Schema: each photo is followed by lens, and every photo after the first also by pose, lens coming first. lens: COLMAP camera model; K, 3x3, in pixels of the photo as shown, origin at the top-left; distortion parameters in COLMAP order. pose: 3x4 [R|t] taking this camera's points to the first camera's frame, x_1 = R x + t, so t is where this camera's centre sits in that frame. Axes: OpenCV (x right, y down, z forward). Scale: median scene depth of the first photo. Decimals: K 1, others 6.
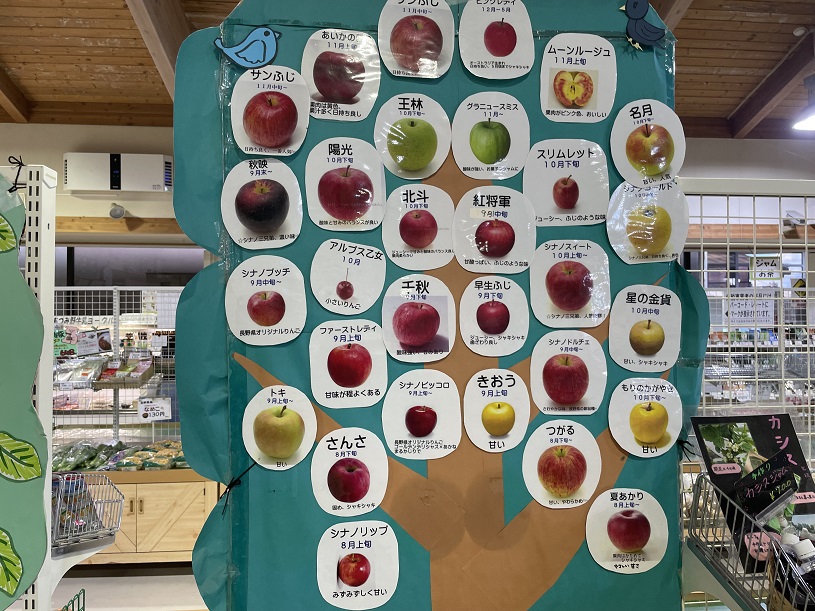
lens RADIAL K [[611.4, 0, 416.1], [0, 611.4, 303.5], [0, 0, 1]] dist [0.012079, -0.048410]
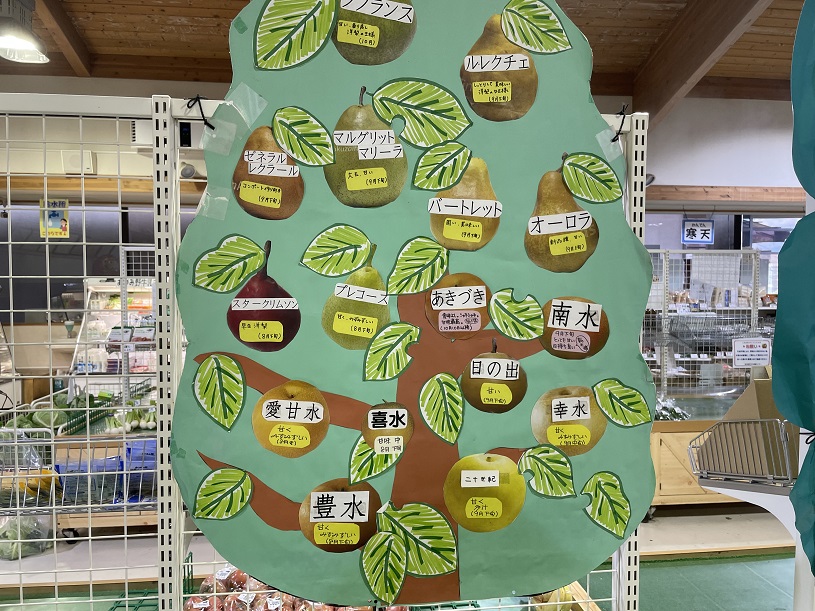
lens RADIAL K [[611.4, 0, 405.8], [0, 611.4, 304.6], [0, 0, 1]] dist [0.012079, -0.048410]
pose [[0.999713, 0.000812, 0.023925, -0.166703], [-0.002289, 0.998089, 0.061755, 0.003726], [-0.023829, -0.061792, 0.997805, -0.001590]]
